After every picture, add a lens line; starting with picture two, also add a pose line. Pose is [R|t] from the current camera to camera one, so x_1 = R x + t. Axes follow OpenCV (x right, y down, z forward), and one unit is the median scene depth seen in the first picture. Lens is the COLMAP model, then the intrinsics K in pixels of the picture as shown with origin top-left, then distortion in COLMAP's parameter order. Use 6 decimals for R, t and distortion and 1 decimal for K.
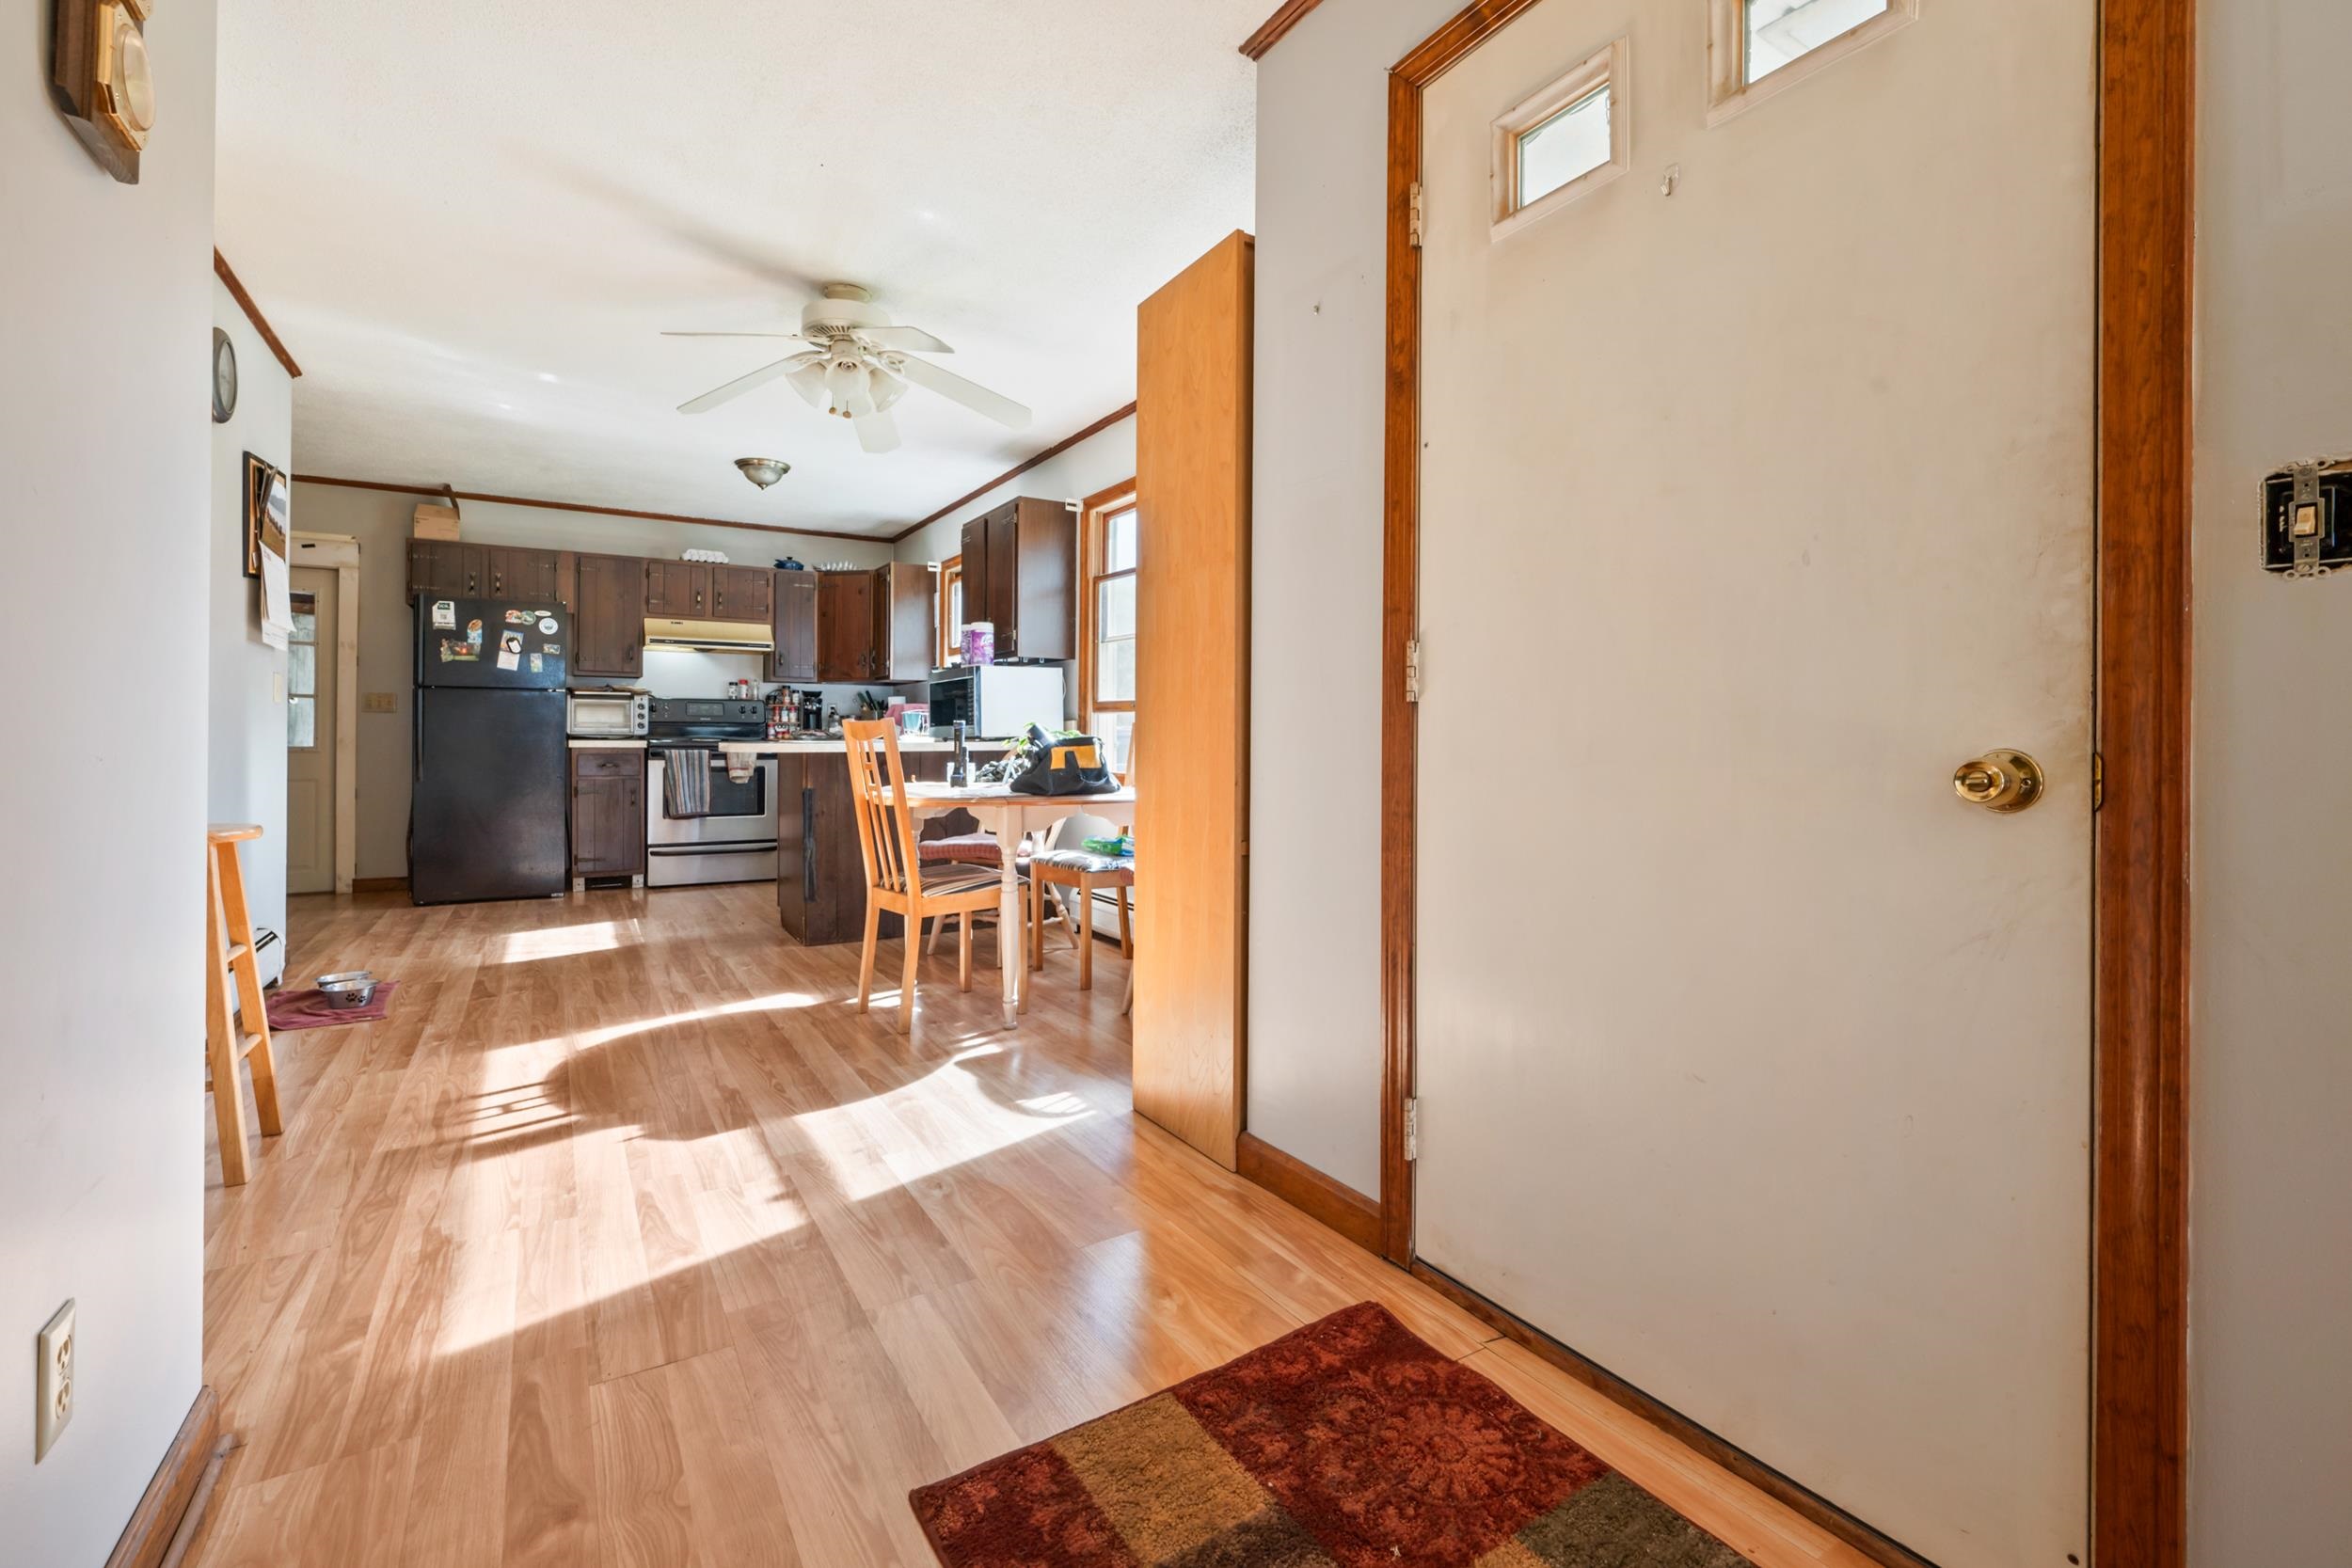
lens RADIAL K [[1019.8, 0, 1173.0], [0, 1019.8, 728.1], [0, 0, 1]] dist [-0.001678, -0.000057]
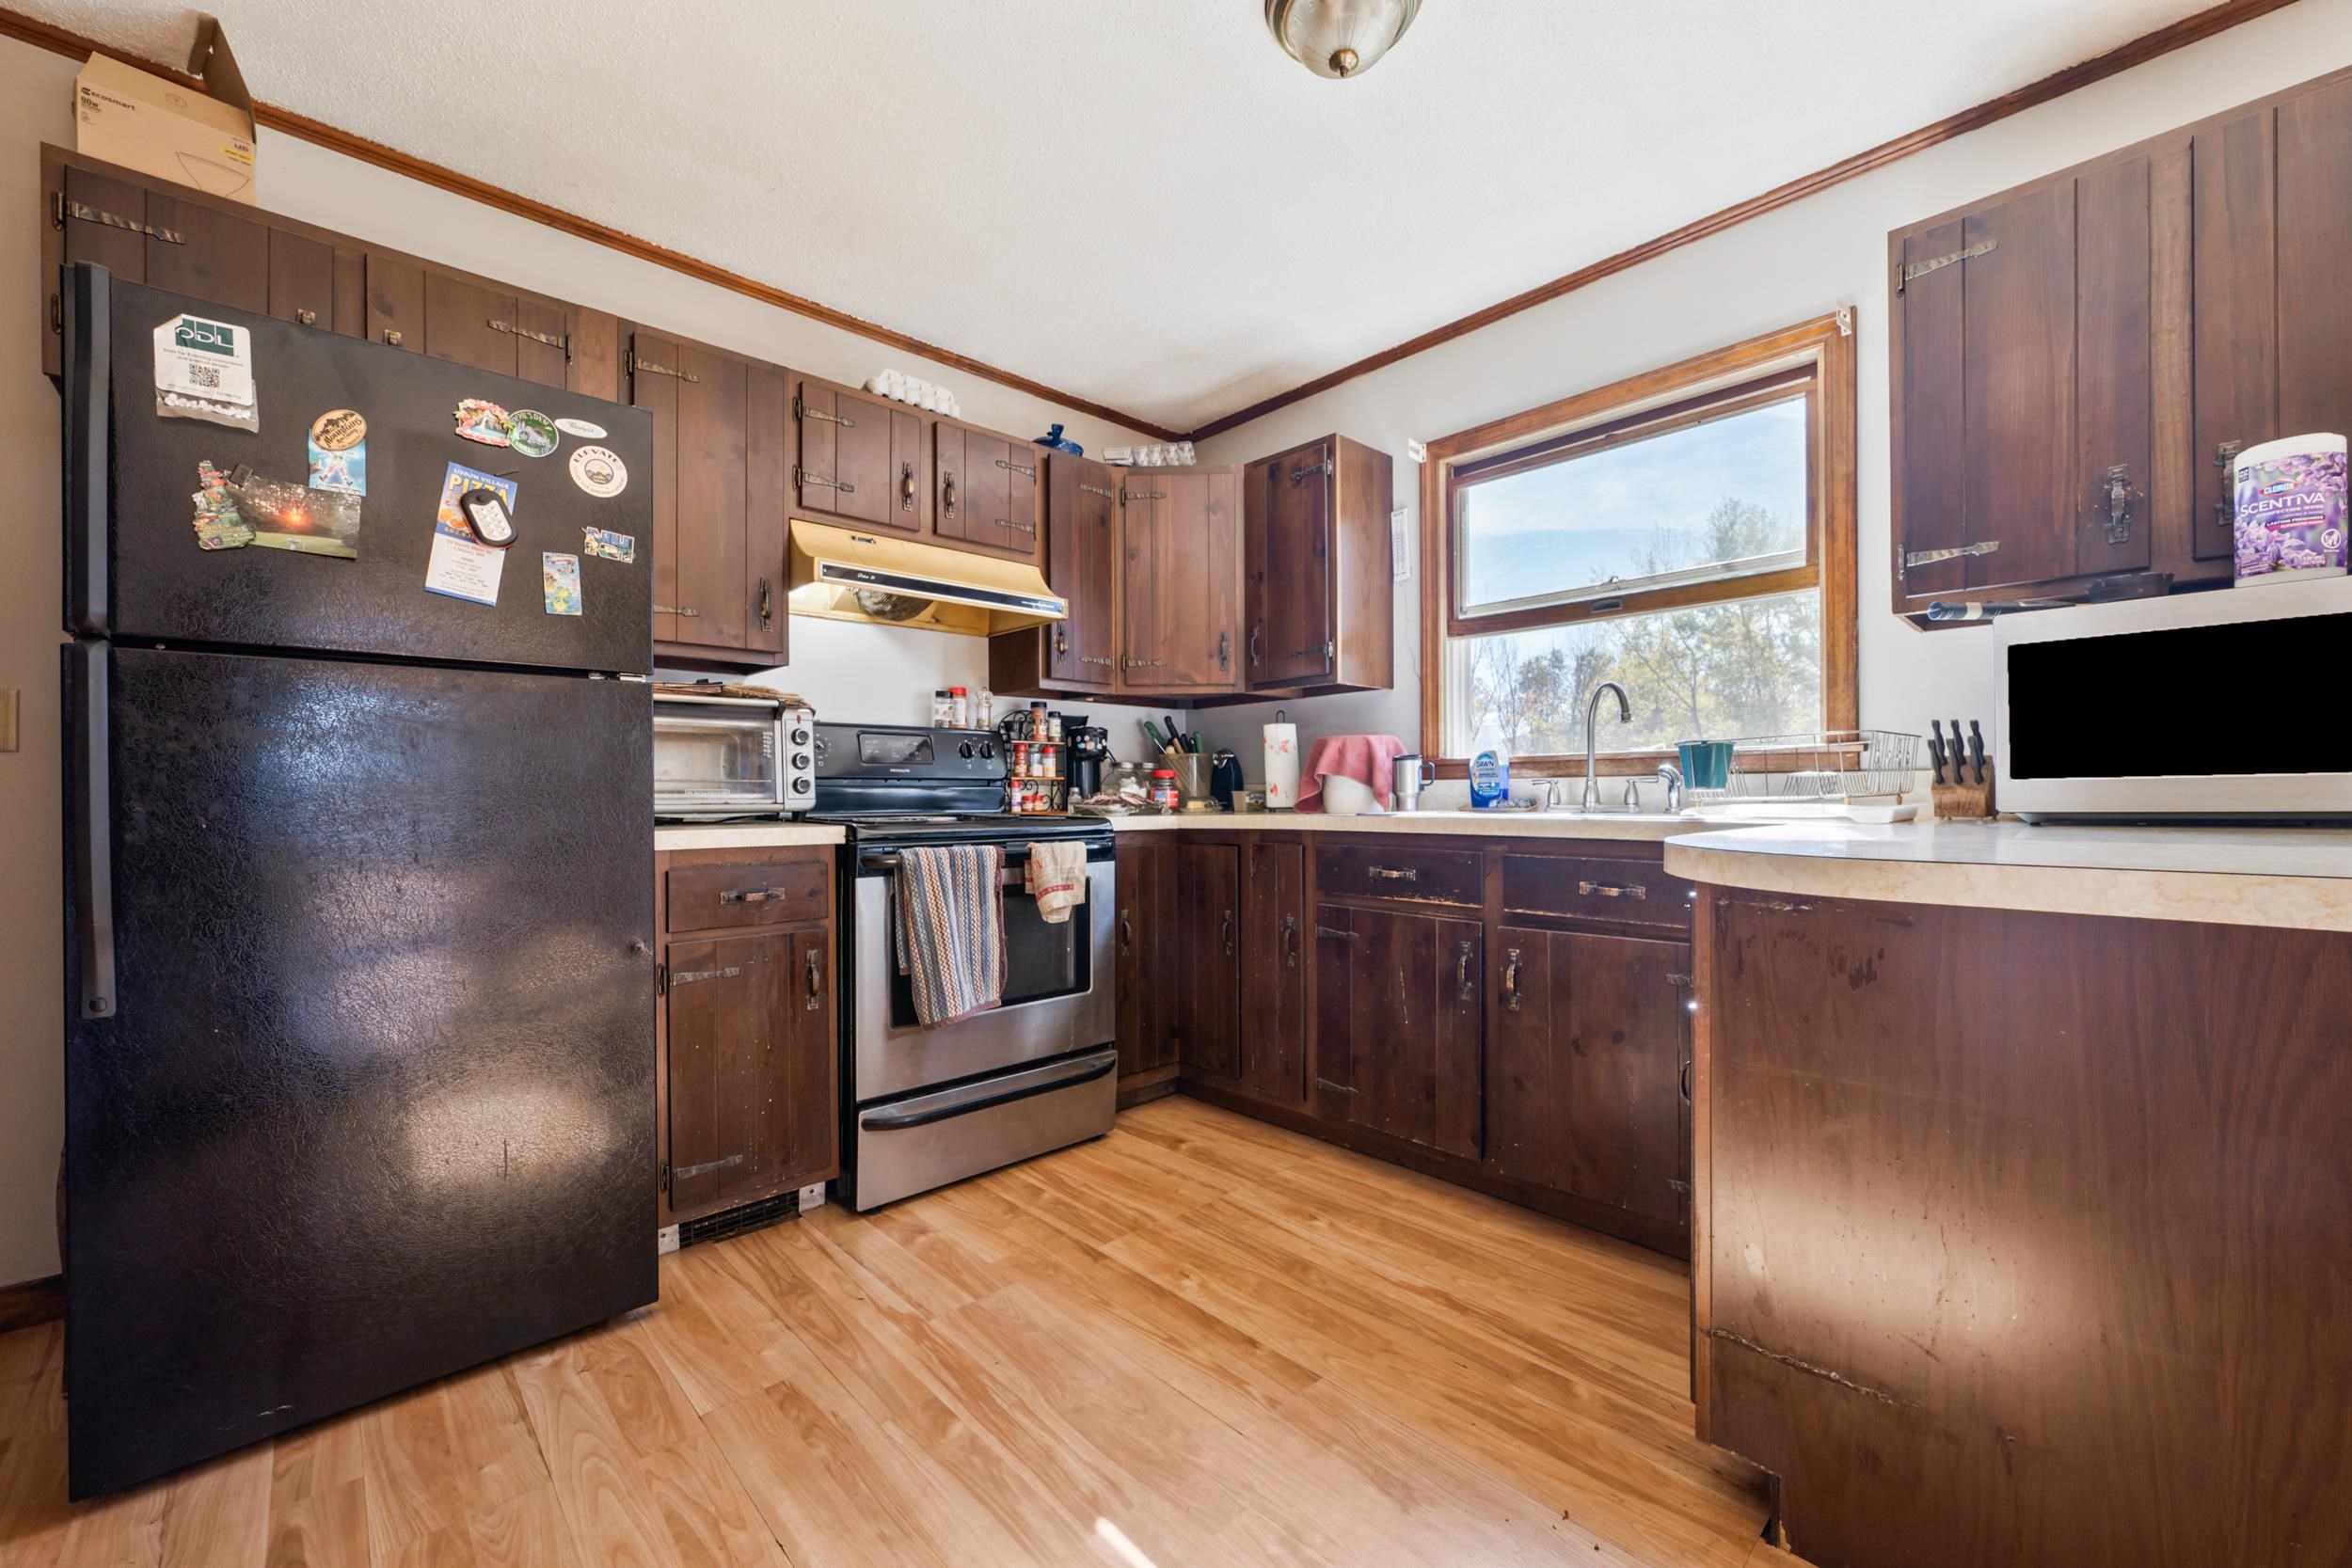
lens RADIAL K [[925.0, 0, 1176.0], [0, 925.0, 784.0], [0, 0, 1]] dist [-0.000367, -0.000070]
pose [[0.978820, -0.006695, 0.204614, -0.466166], [0.007212, 0.999972, -0.001778, -0.001669], [-0.204597, 0.003216, 0.978841, 0.641372]]
